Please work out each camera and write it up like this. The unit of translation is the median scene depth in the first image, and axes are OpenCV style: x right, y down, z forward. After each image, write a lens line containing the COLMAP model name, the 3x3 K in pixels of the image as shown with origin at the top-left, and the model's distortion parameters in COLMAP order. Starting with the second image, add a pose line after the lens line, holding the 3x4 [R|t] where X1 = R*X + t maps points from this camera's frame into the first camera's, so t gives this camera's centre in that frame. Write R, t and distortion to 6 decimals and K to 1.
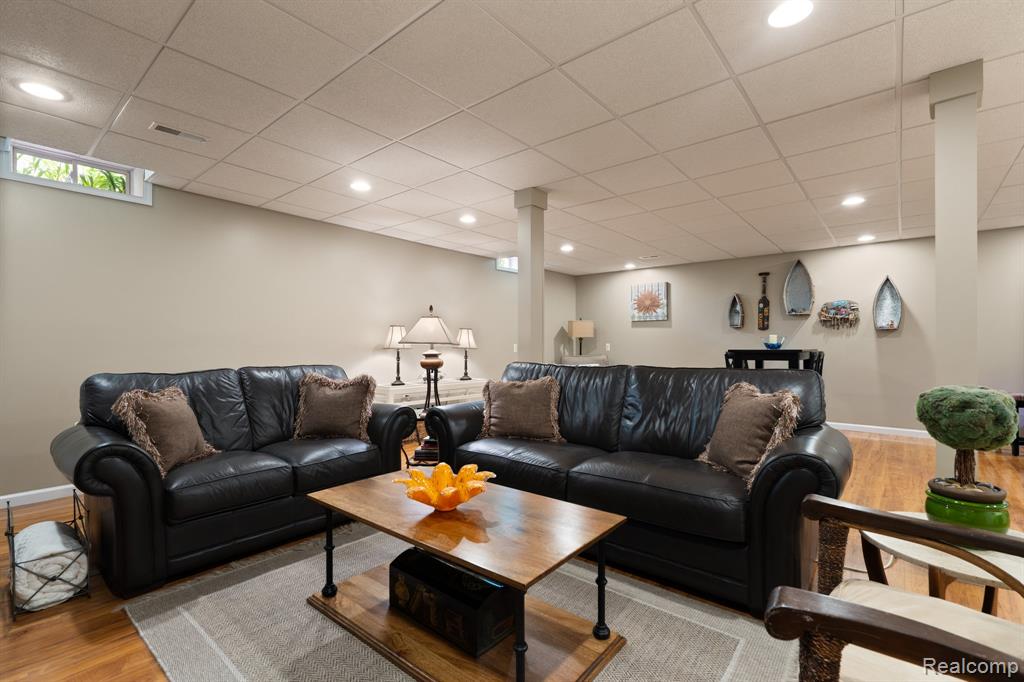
lens RADIAL K [[471.8, 0, 511.3], [0, 471.8, 346.1], [0, 0, 1]] dist [-0.003118, 0.004318]
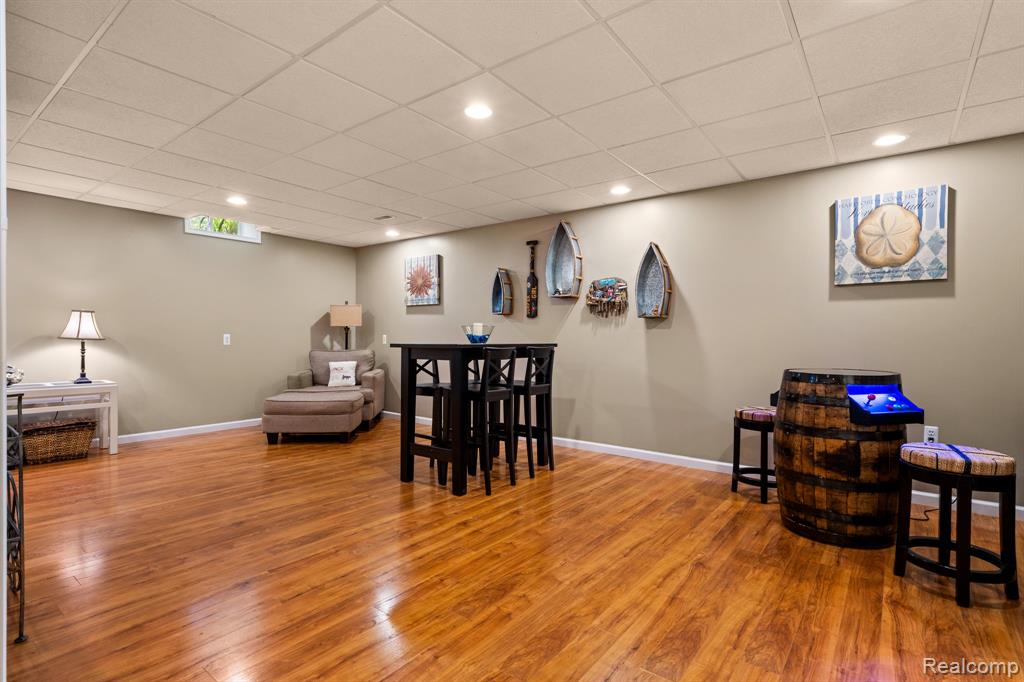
lens RADIAL K [[511.9, 0, 512.6], [0, 511.9, 341.1], [0, 0, 1]] dist [0.001280, 0.000030]
pose [[0.999229, 0.008408, 0.038362, 0.498257], [-0.008534, 0.999959, 0.003128, 0.000419], [-0.038335, -0.003453, 0.999259, 0.200950]]
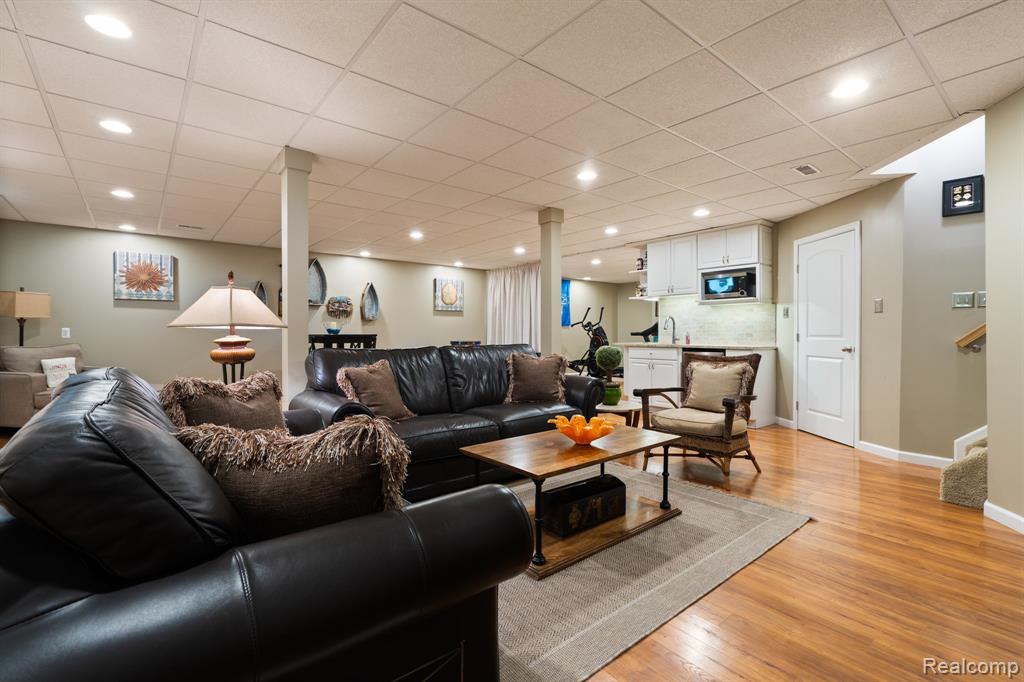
lens RADIAL K [[471.8, 0, 515.0], [0, 471.8, 334.9], [0, 0, 1]] dist [-0.003118, 0.004318]
pose [[0.171316, -0.006074, 0.985197, -0.482226], [0.000578, 0.999981, 0.006064, 0.001659], [-0.985216, -0.000469, 0.171316, 0.292358]]
